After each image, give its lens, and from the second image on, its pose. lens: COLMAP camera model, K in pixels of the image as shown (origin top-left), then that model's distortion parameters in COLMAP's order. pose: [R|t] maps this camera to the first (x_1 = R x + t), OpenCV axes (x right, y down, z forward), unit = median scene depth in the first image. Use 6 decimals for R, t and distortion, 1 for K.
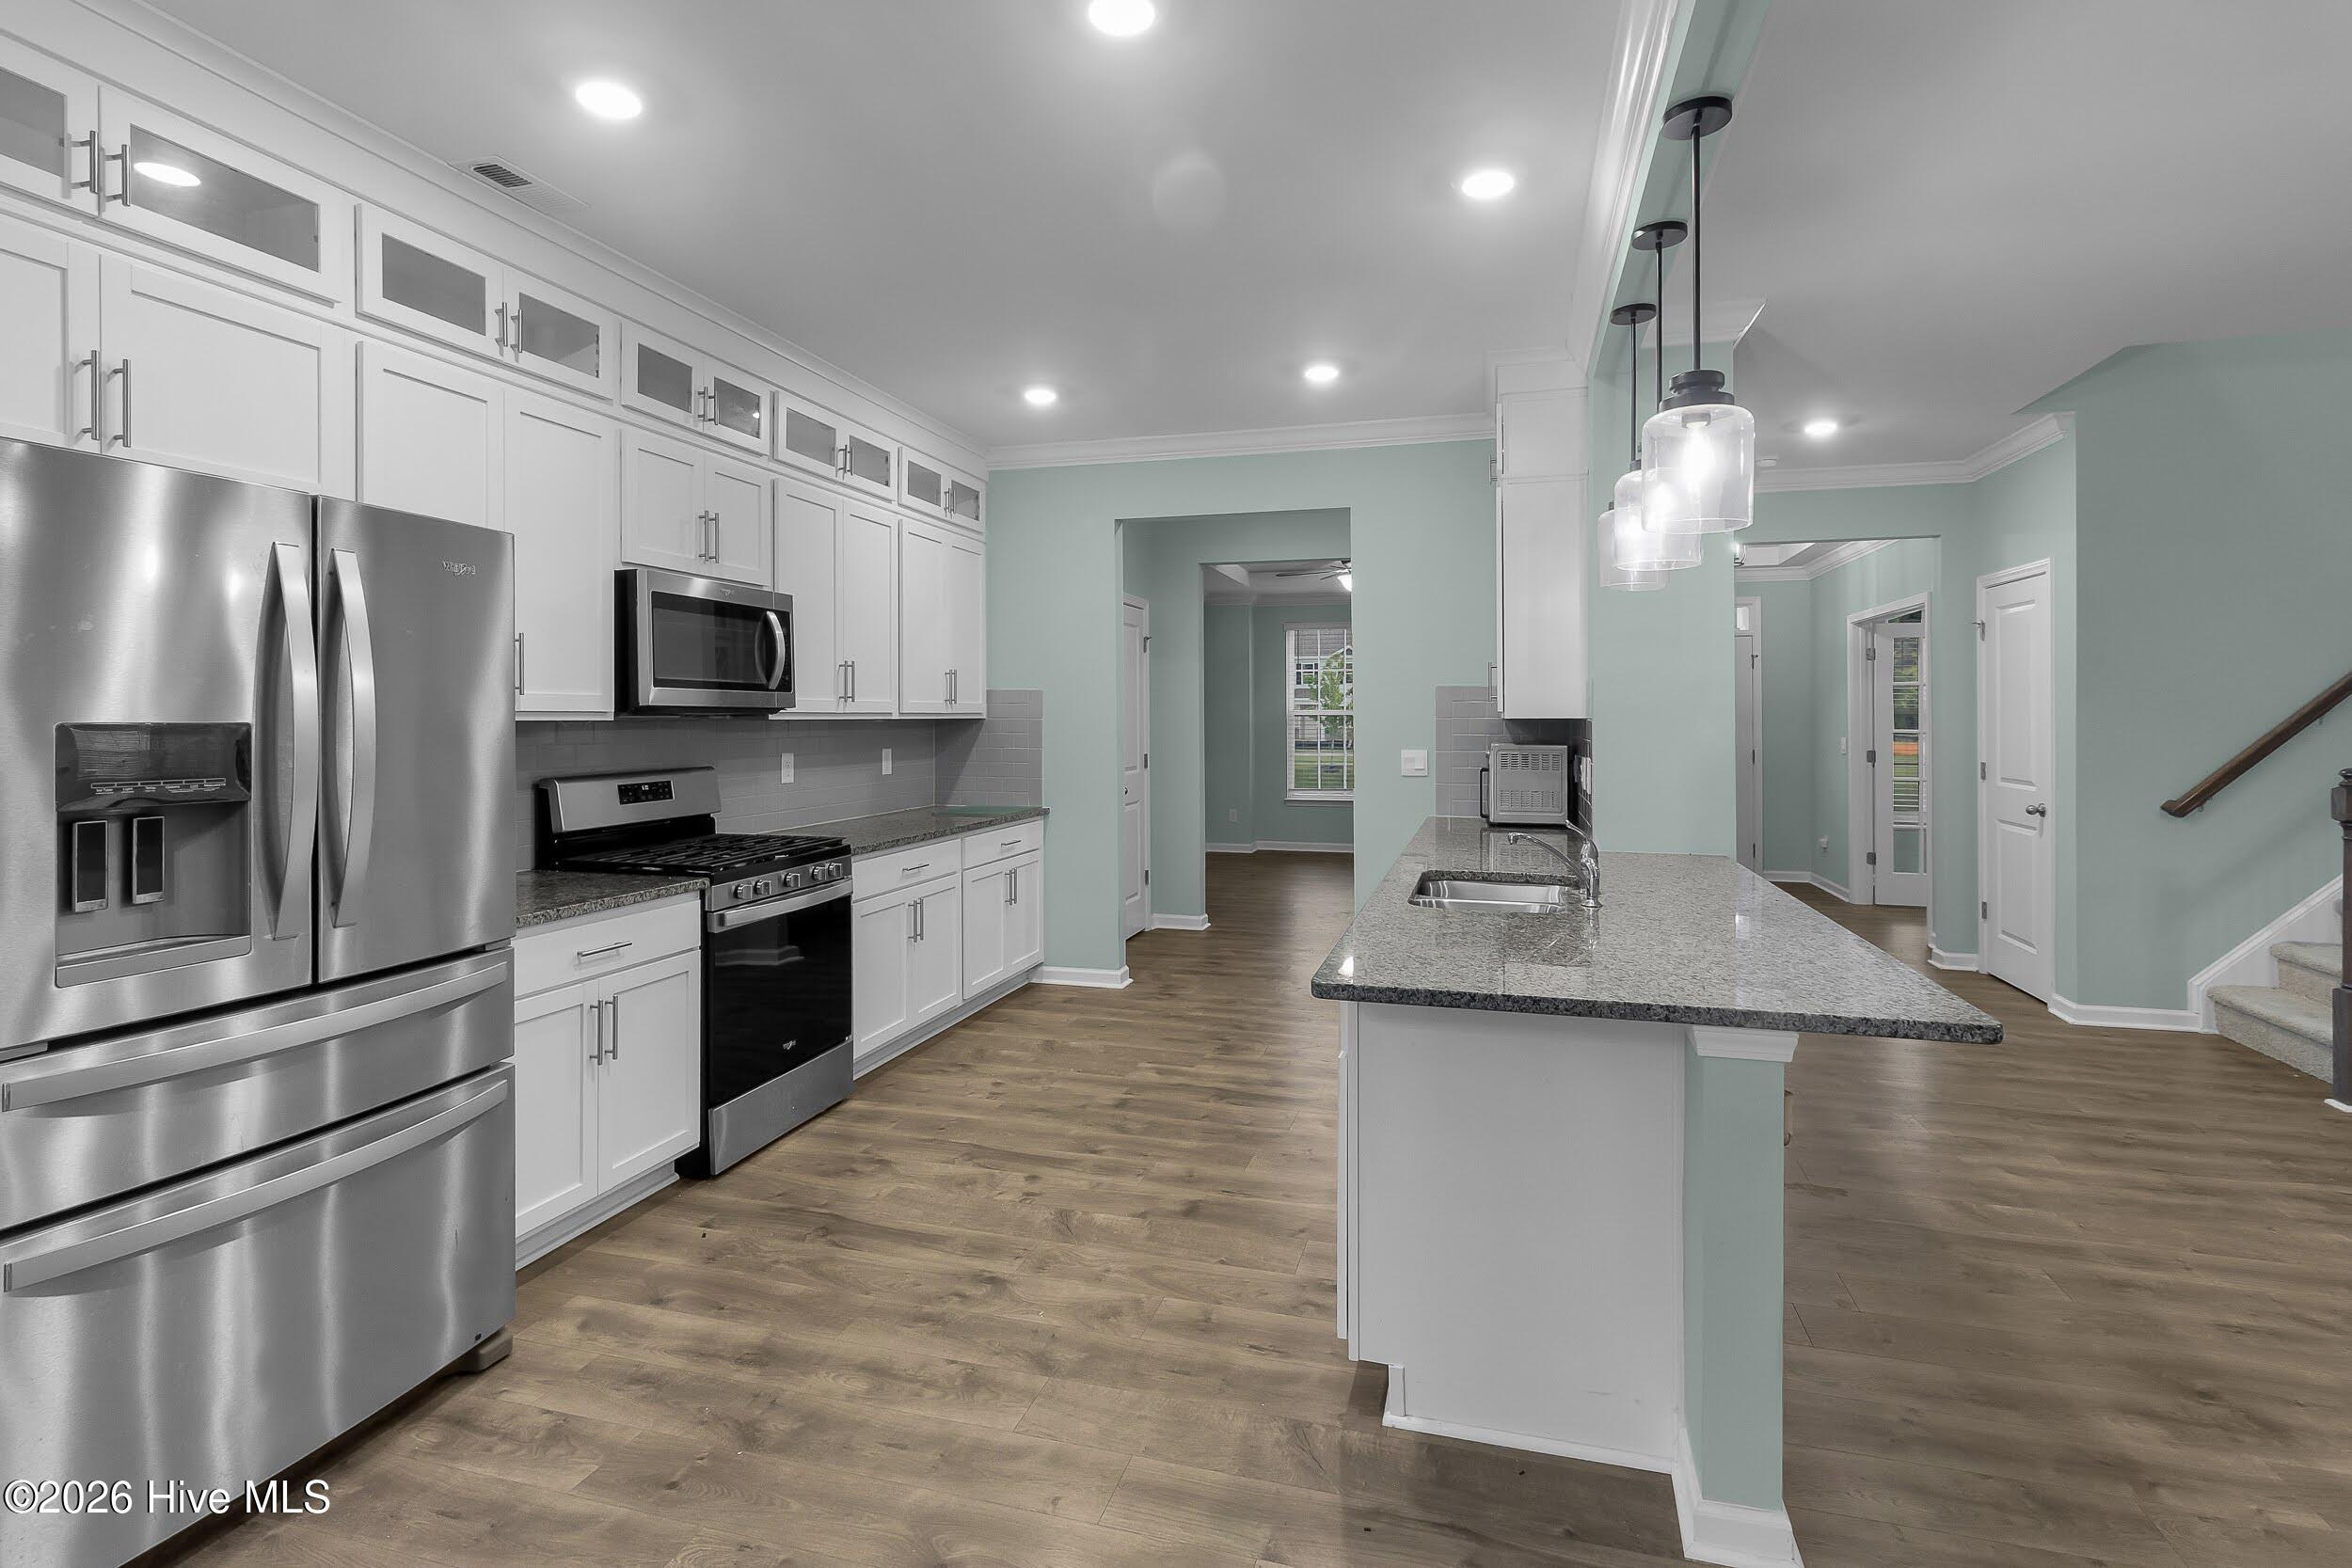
lens RADIAL K [[1119.4, 0, 1173.7], [0, 1119.4, 710.1], [0, 0, 1]] dist [0.001239, 0.000347]
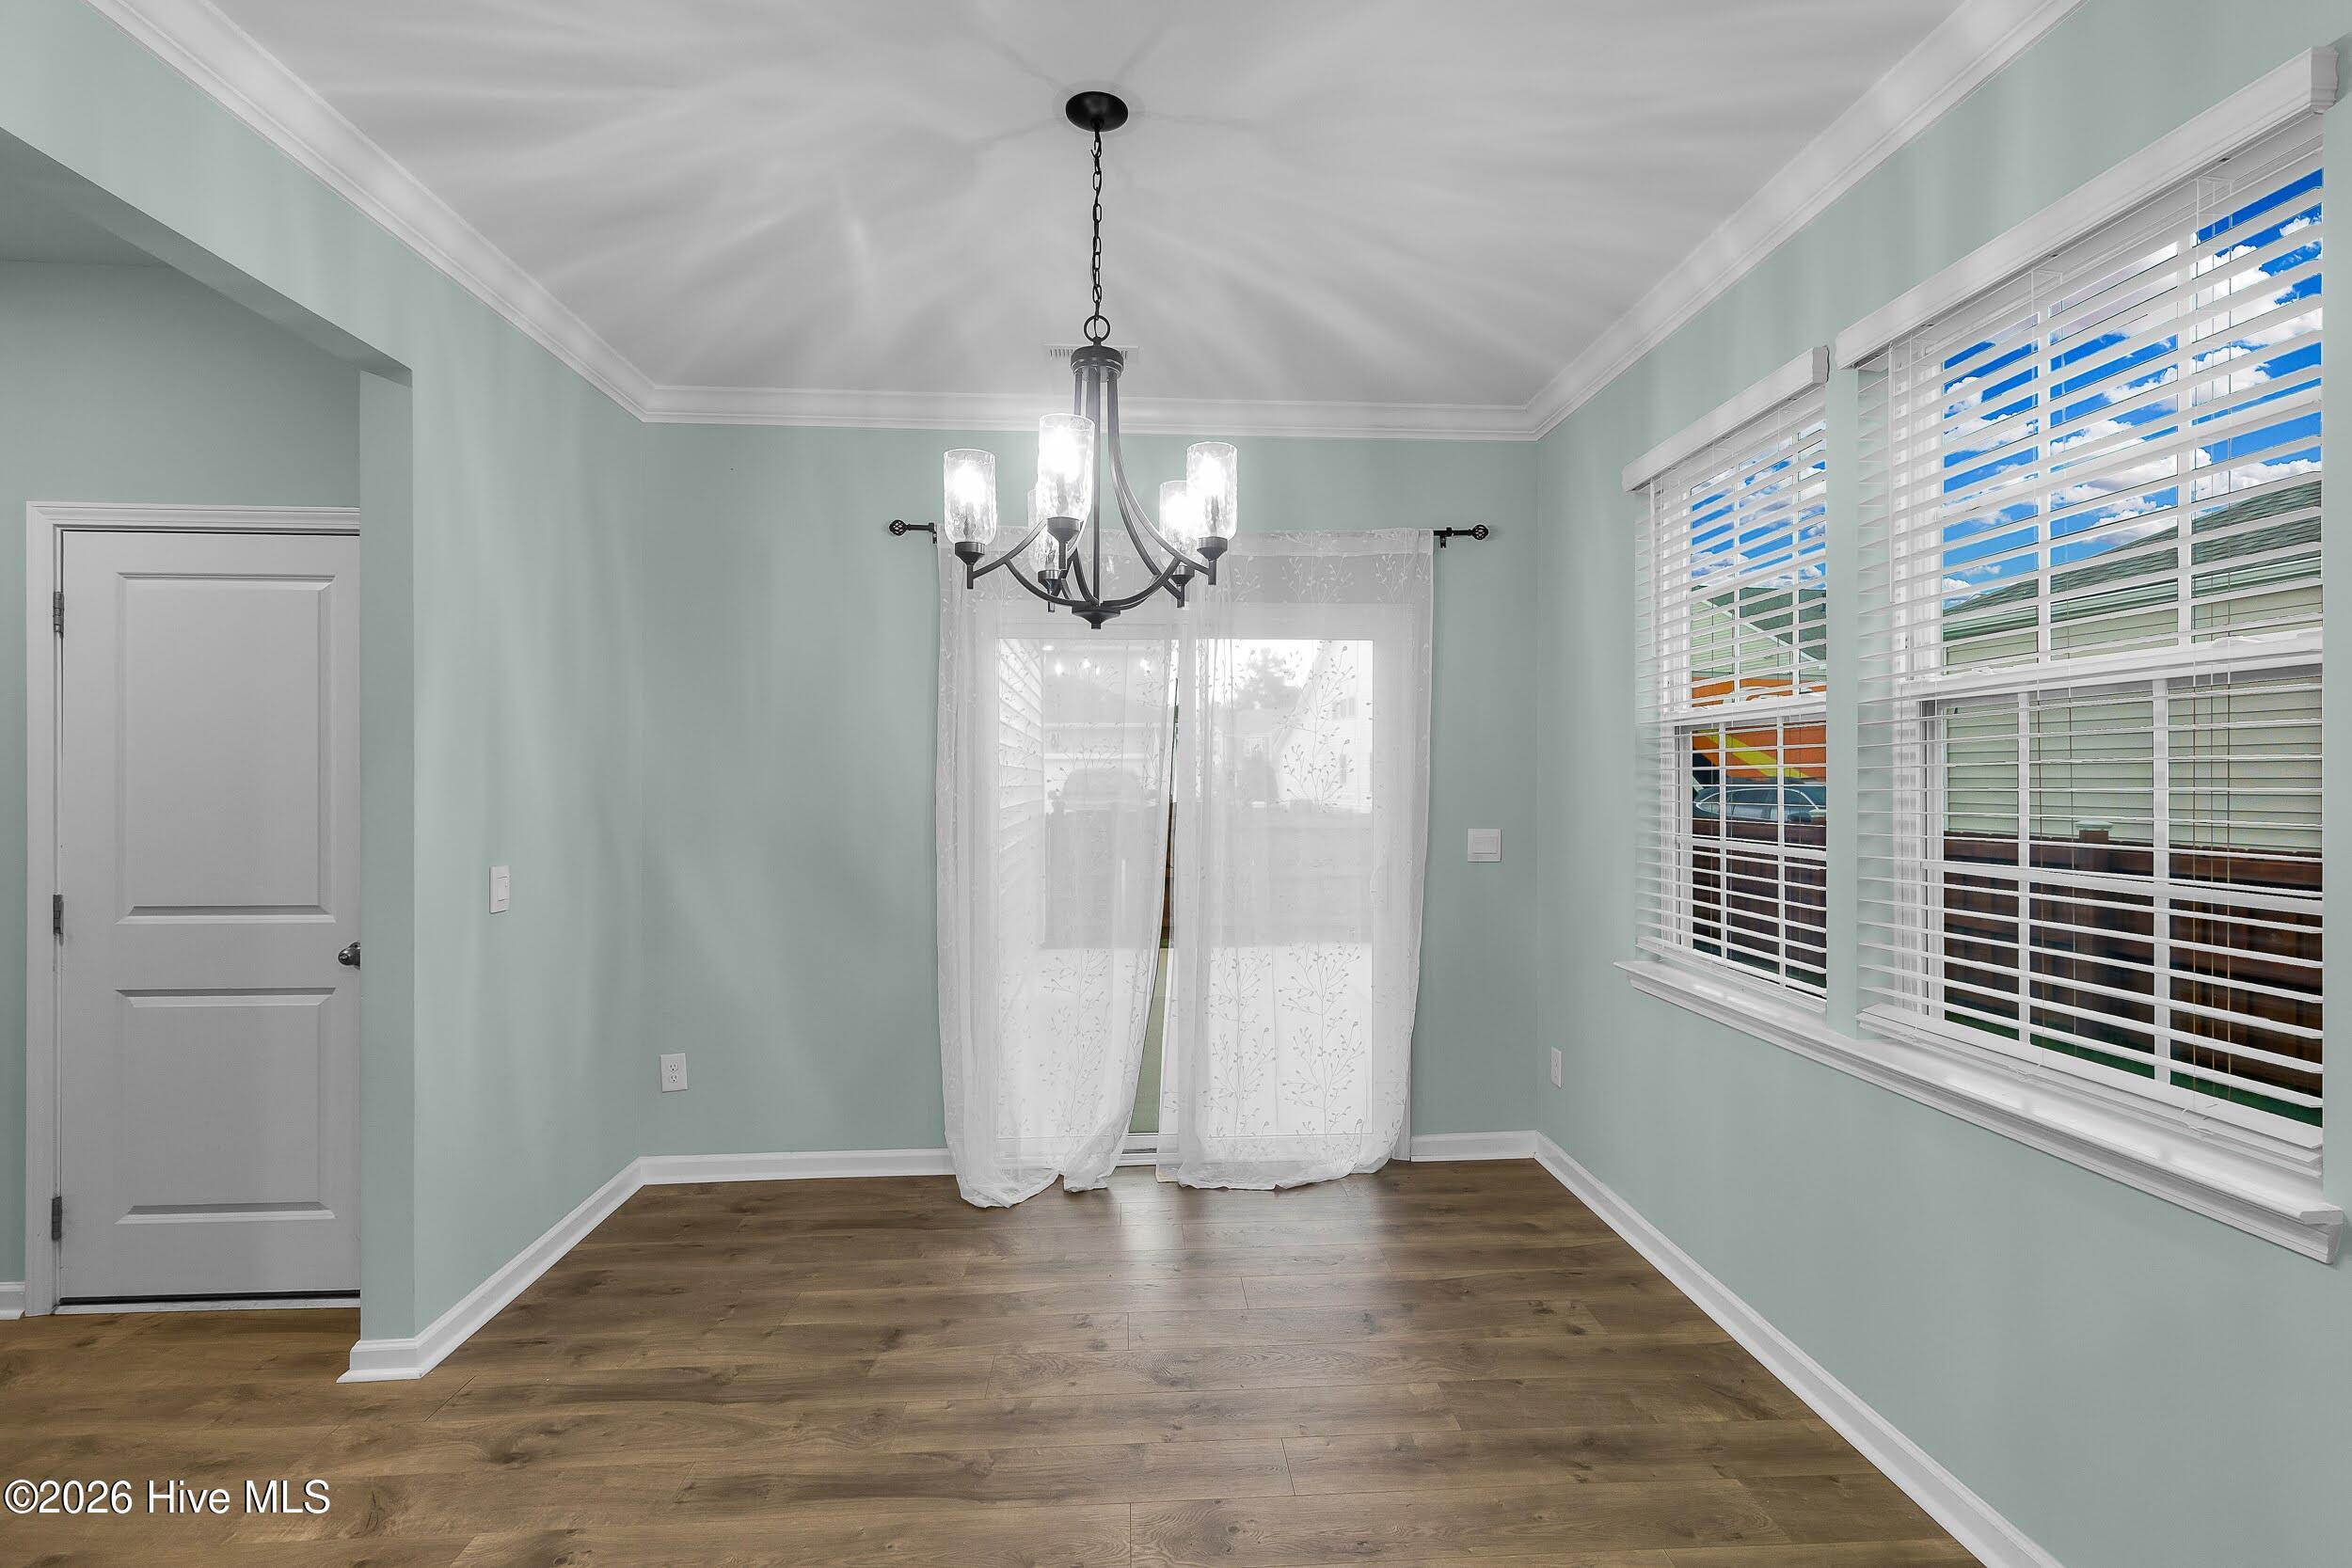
lens RADIAL K [[1119.4, 0, 1180.8], [0, 1119.4, 783.9], [0, 0, 1]] dist [0.001239, 0.000347]
pose [[-0.944938, -0.005268, -0.327207, -0.151025], [-0.004100, 0.999983, -0.004258, 0.002777], [0.327224, -0.002682, -0.944943, 0.821579]]
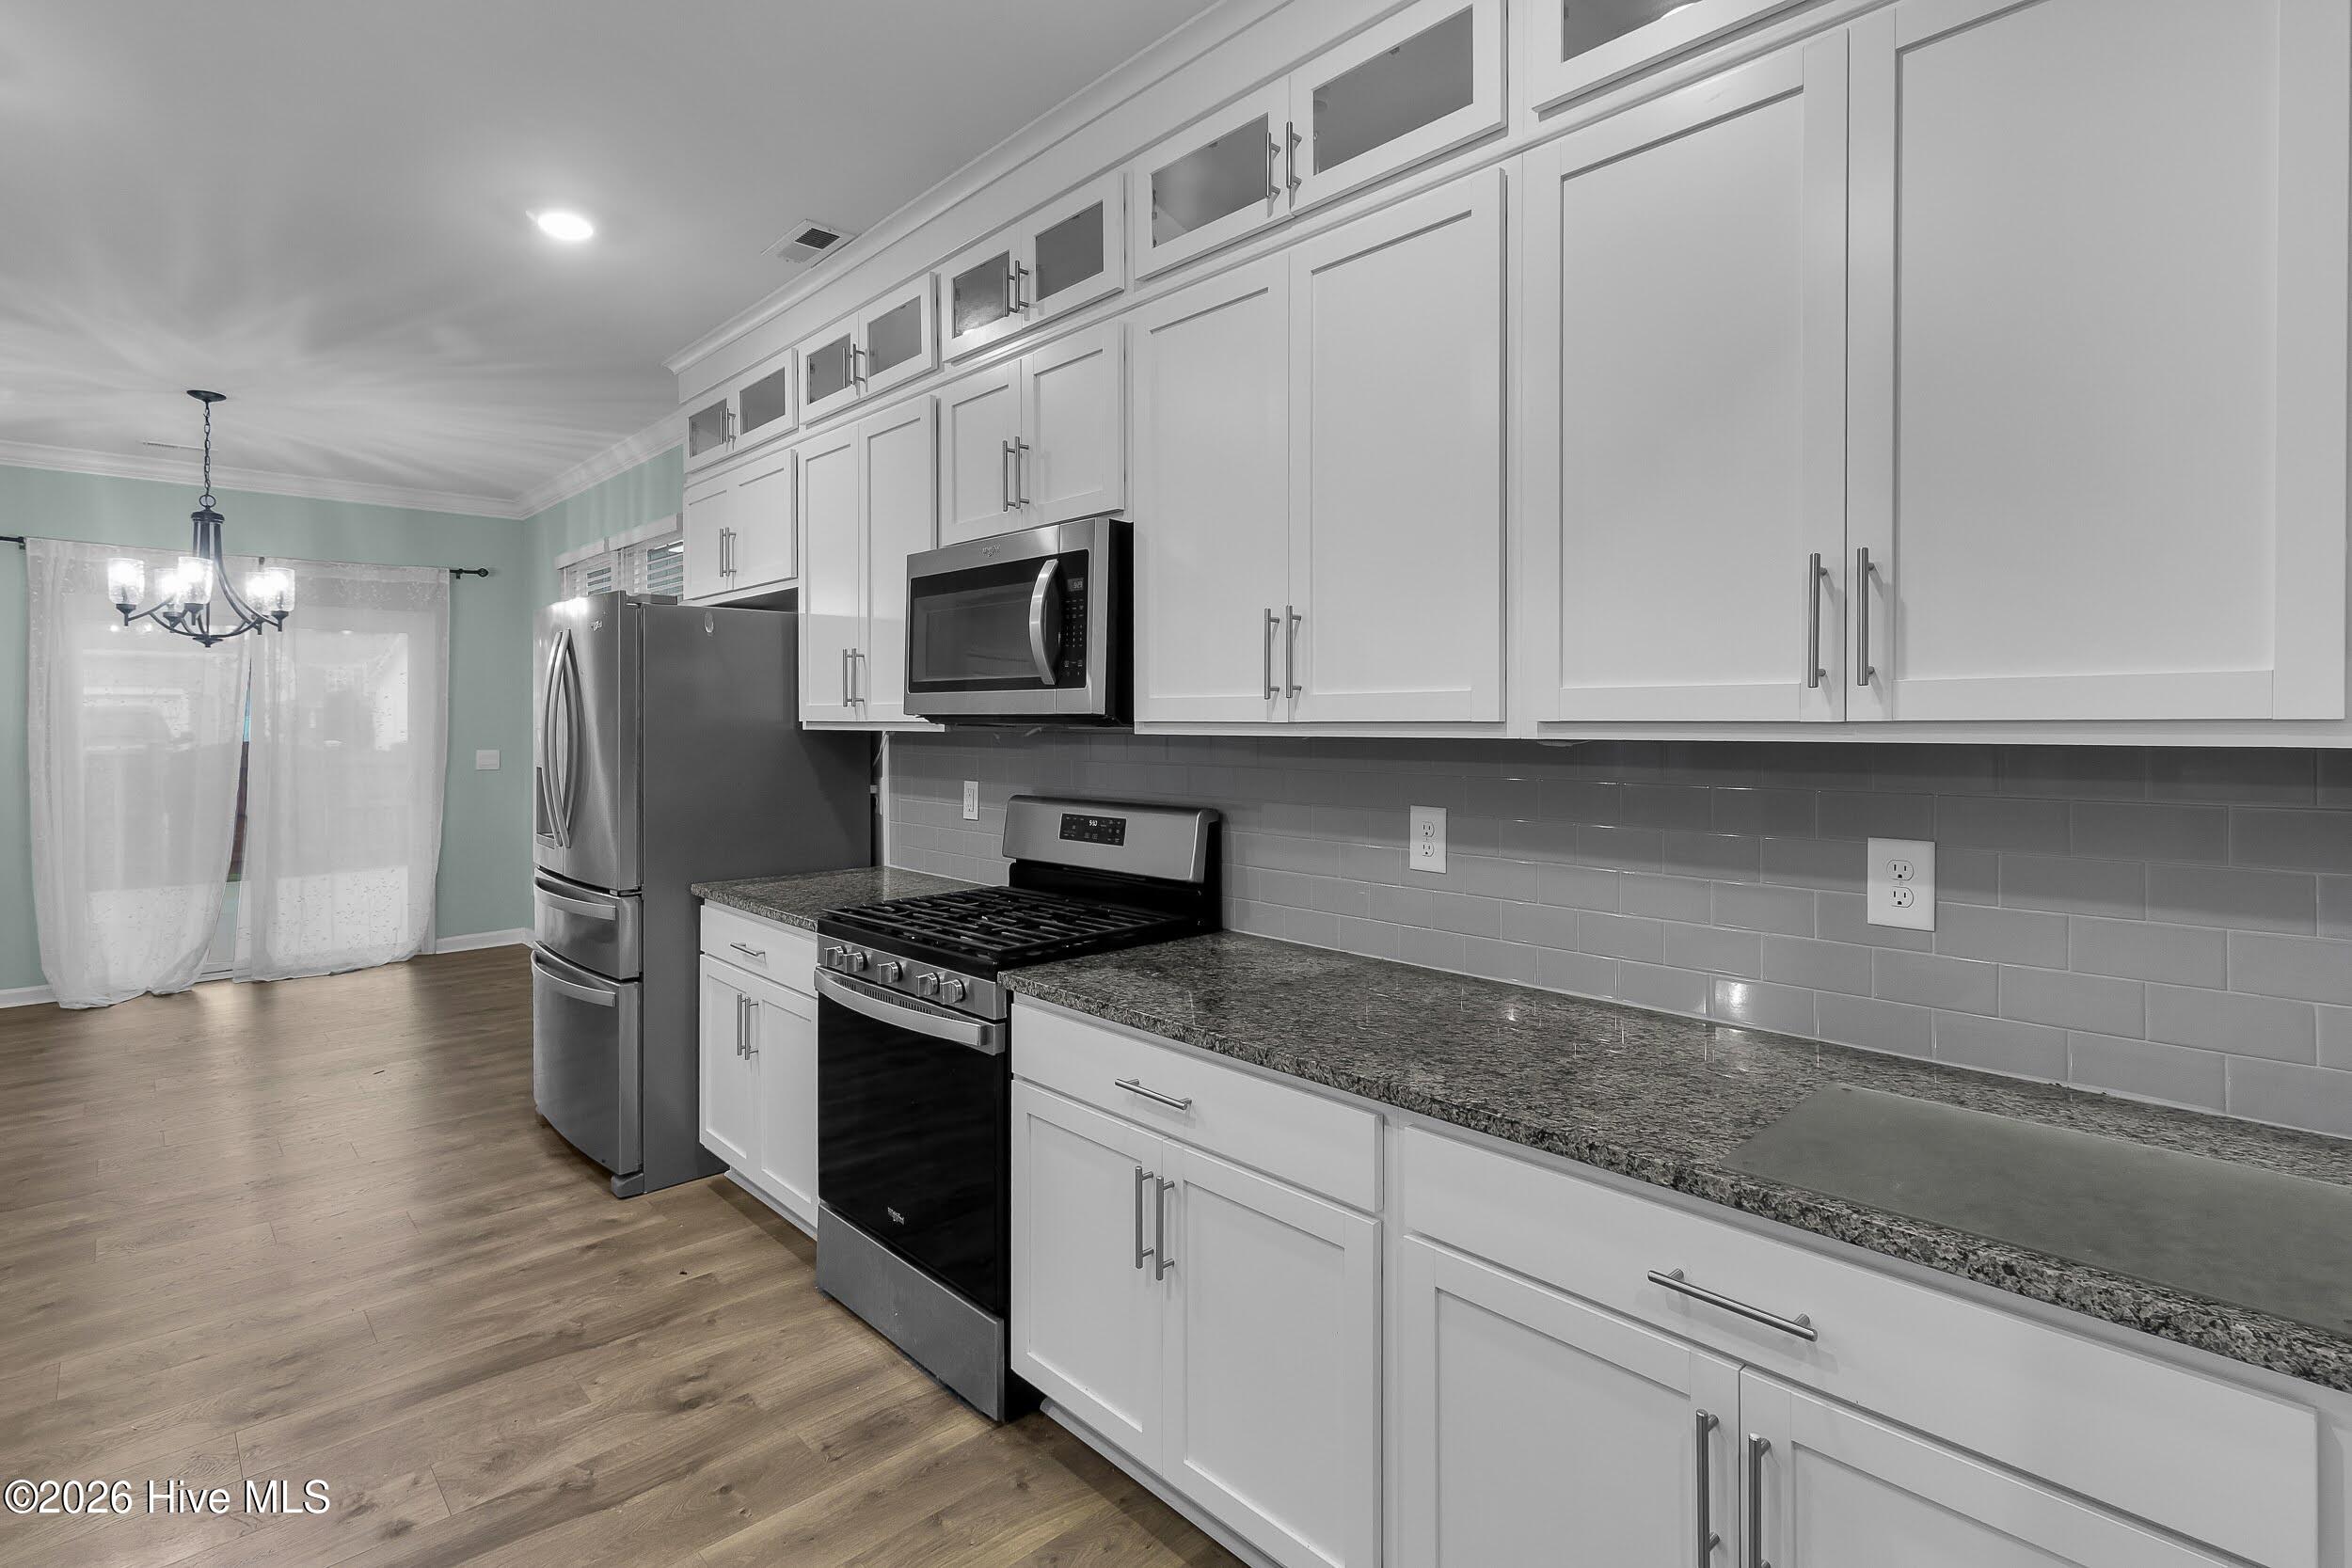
lens RADIAL K [[1119.4, 0, 1169.8], [0, 1119.4, 729.7], [0, 0, 1]] dist [0.001239, 0.000347]
pose [[-0.510122, -0.000671, -0.860102, 0.168207], [0.000333, 0.999999, -0.000978, 0.008782], [0.860102, -0.000785, -0.510122, 1.654005]]
